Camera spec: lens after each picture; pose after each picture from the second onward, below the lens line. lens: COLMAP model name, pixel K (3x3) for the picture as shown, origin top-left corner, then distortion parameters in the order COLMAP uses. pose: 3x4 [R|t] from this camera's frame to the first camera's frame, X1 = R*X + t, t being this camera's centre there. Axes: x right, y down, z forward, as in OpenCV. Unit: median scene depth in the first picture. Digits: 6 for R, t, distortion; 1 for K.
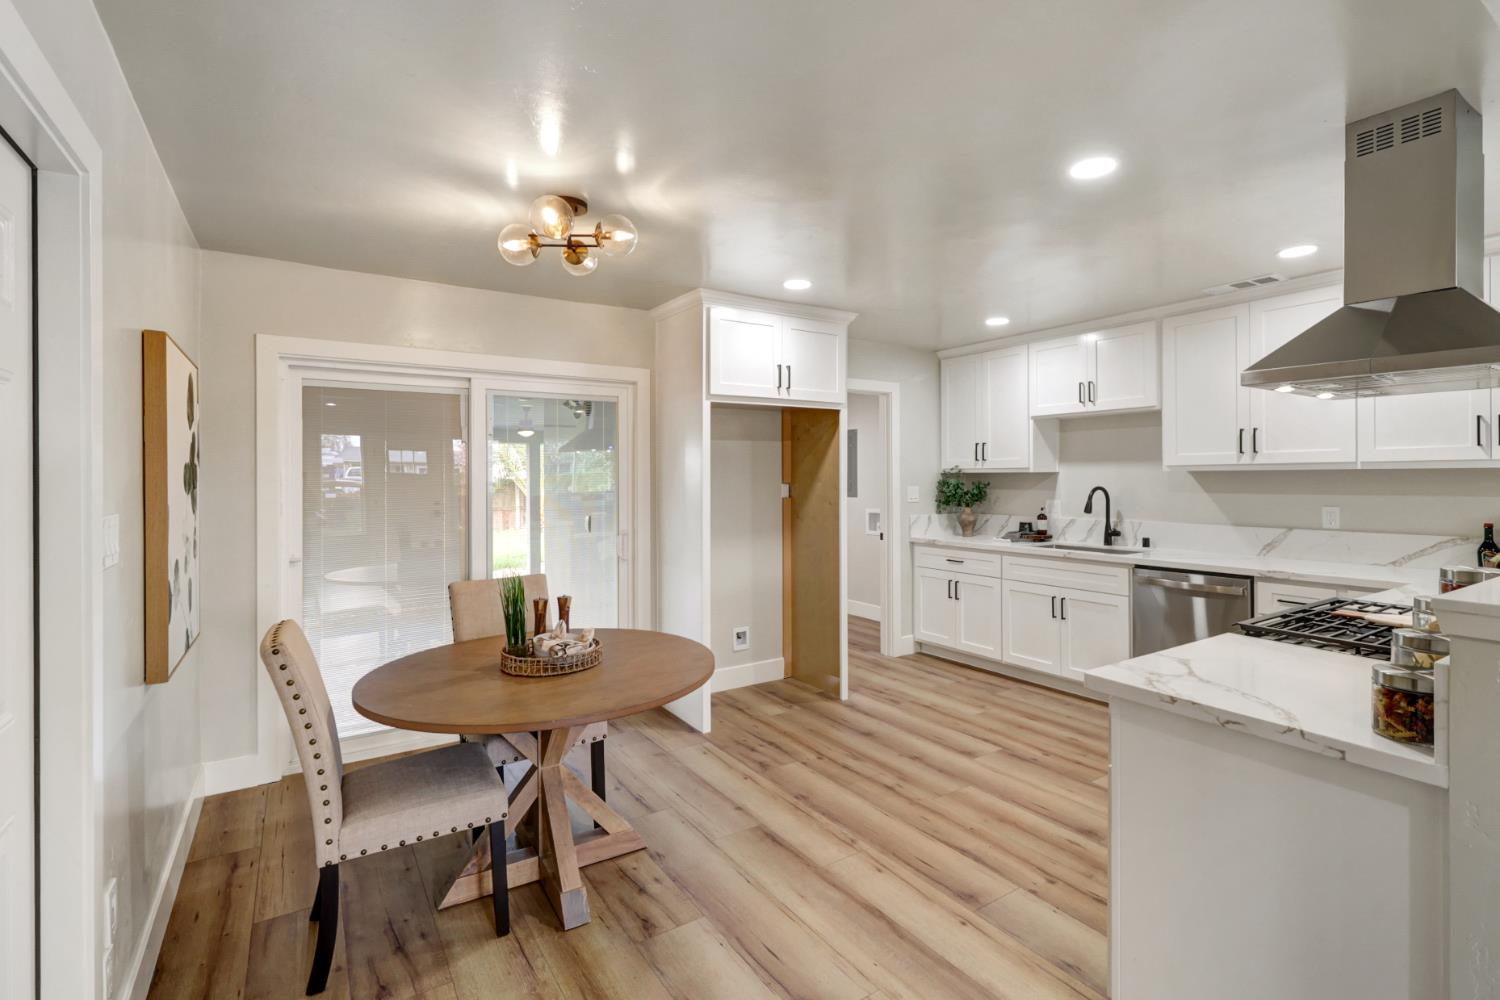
lens RADIAL K [[696.8, 0, 764.6], [0, 696.8, 478.0], [0, 0, 1]] dist [0.002200, -0.000600]
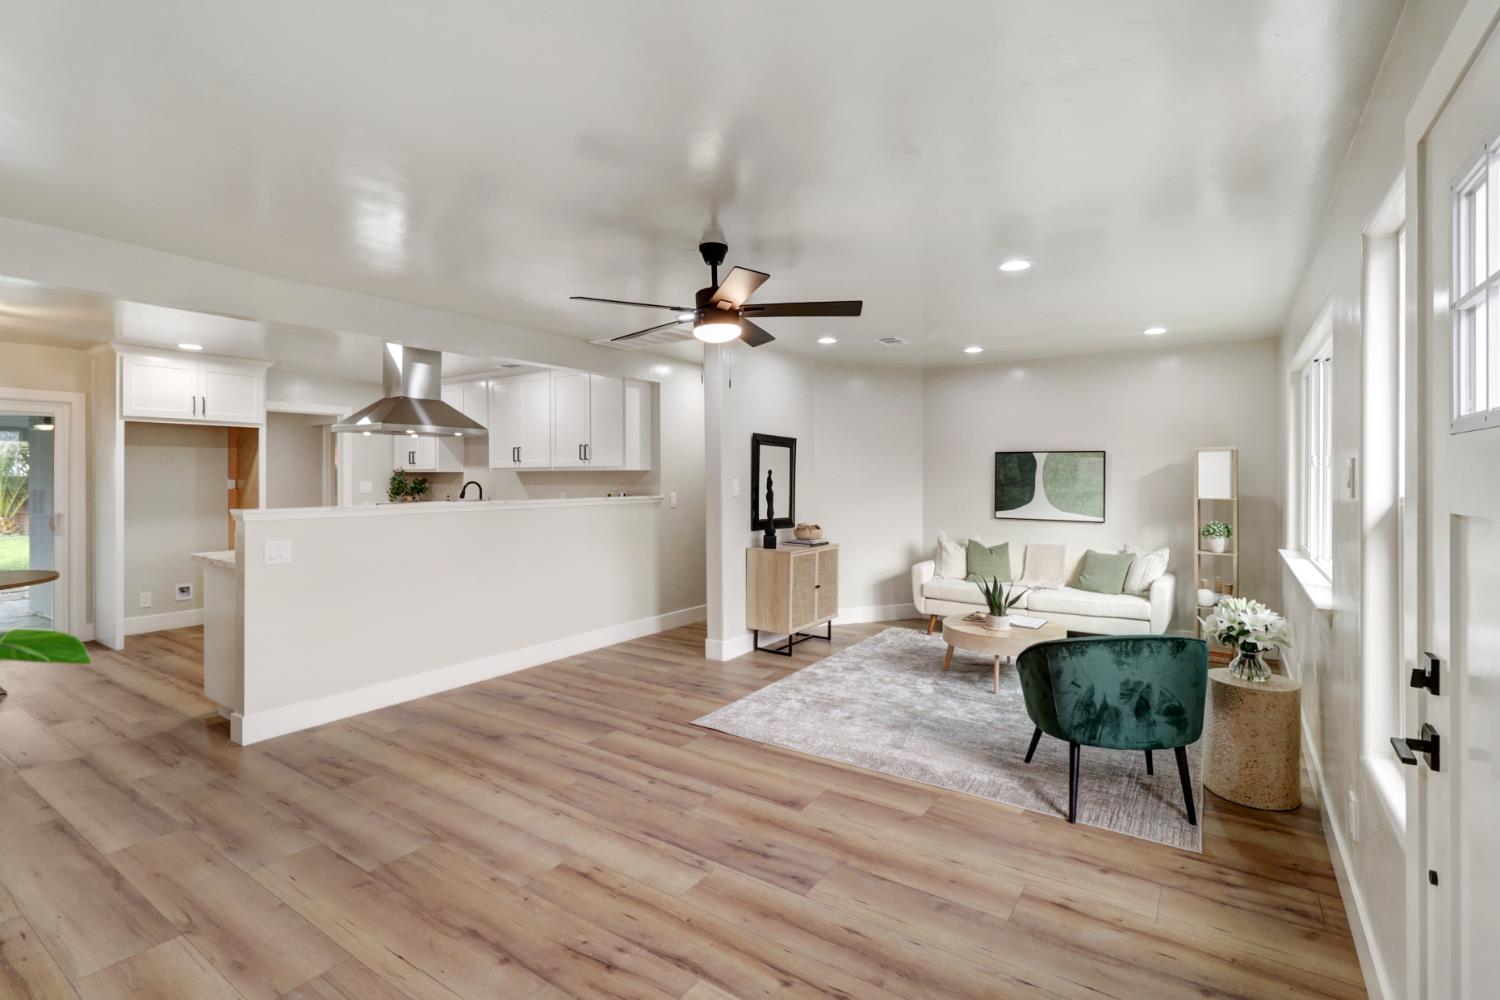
lens RADIAL K [[696.8, 0, 764.6], [0, 696.8, 478.0], [0, 0, 1]] dist [0.002200, -0.000600]
pose [[0.920181, 0.003657, 0.391477, 0.554882], [-0.002975, 0.999993, -0.002349, 0.008085], [-0.391482, 0.000997, 0.920185, -0.819586]]
